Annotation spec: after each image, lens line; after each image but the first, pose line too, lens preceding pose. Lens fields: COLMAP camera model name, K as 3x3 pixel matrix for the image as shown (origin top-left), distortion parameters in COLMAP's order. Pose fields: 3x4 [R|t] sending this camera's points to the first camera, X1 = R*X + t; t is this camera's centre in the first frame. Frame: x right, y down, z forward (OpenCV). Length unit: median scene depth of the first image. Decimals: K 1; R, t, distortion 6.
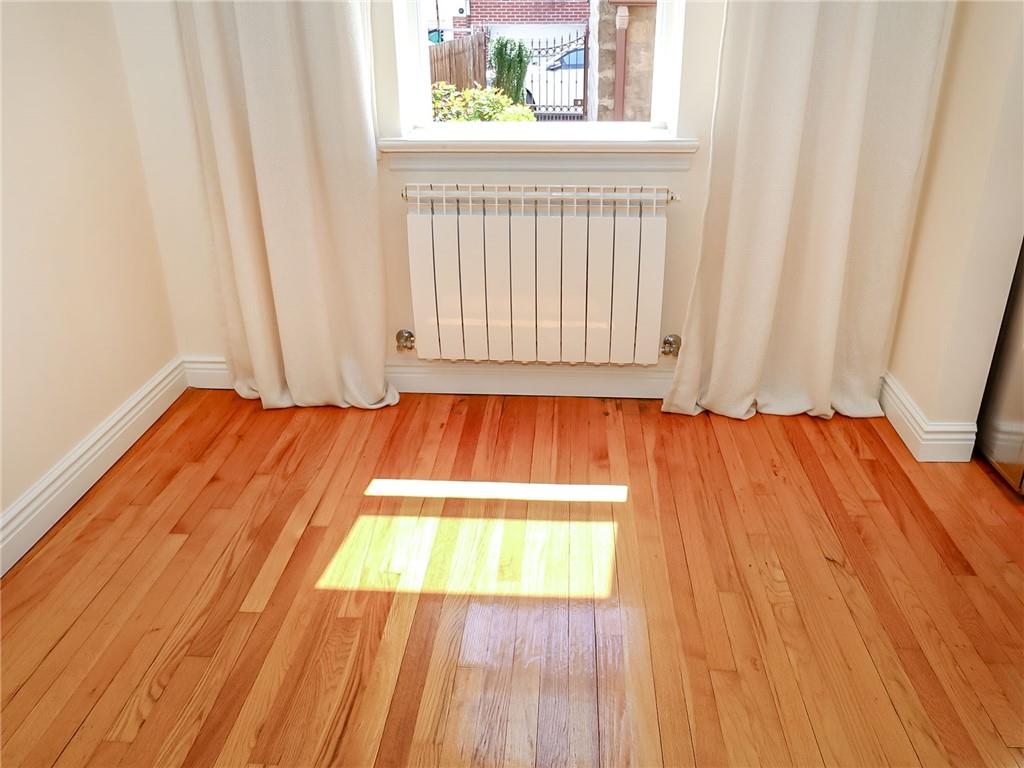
lens RADIAL K [[784.3, 0, 526.7], [0, 784.3, 381.5], [0, 0, 1]] dist [-0.043372, 0.002844]
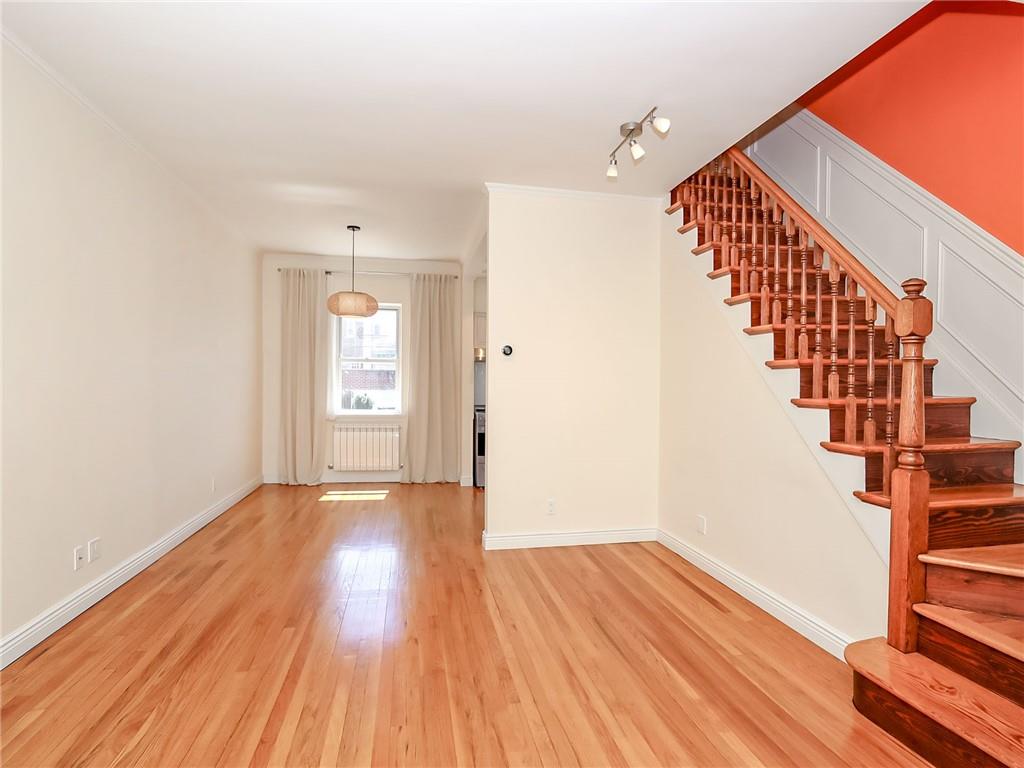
lens RADIAL K [[590.3, 0, 514.1], [0, 590.3, 382.4], [0, 0, 1]] dist [-0.041909, 0.013254]
pose [[0.973908, 0.015255, 0.226432, 0.061357], [0.083424, 0.903817, -0.419709, 0.910700], [-0.211056, 0.427648, 0.878961, -1.987144]]
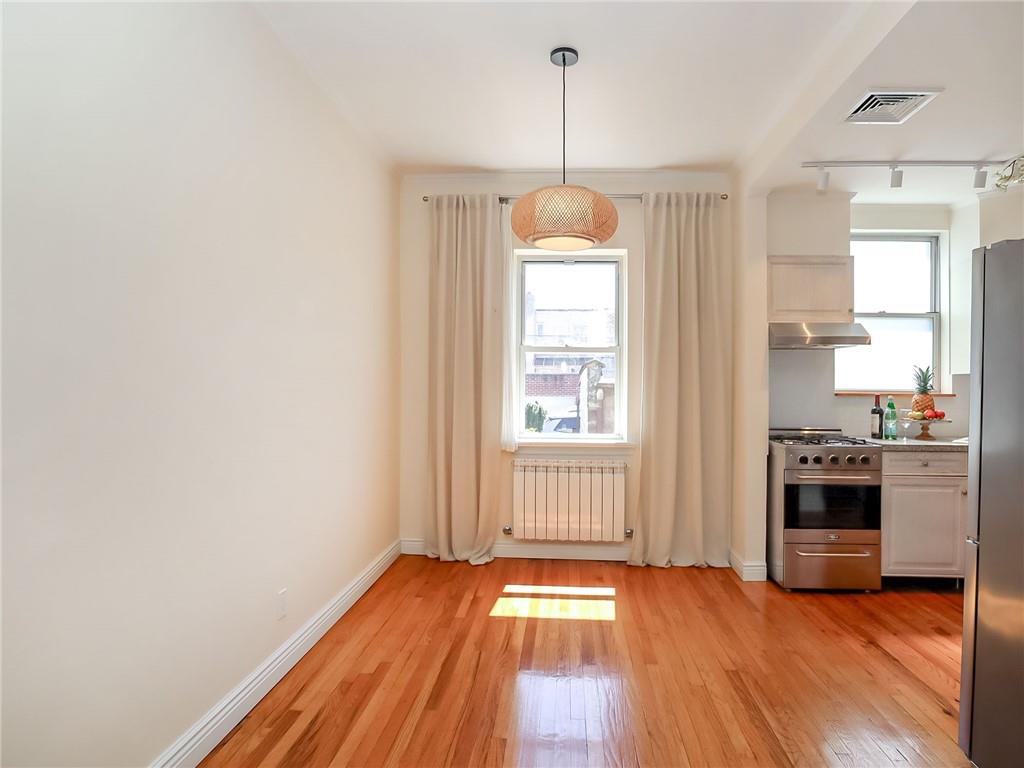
lens RADIAL K [[590.3, 0, 514.1], [0, 590.3, 382.4], [0, 0, 1]] dist [-0.041909, 0.013254]
pose [[0.999480, 0.015080, -0.028509, -0.105926], [-0.026006, 0.899640, -0.435856, 0.318442], [0.019075, 0.436371, 0.899565, -0.720878]]
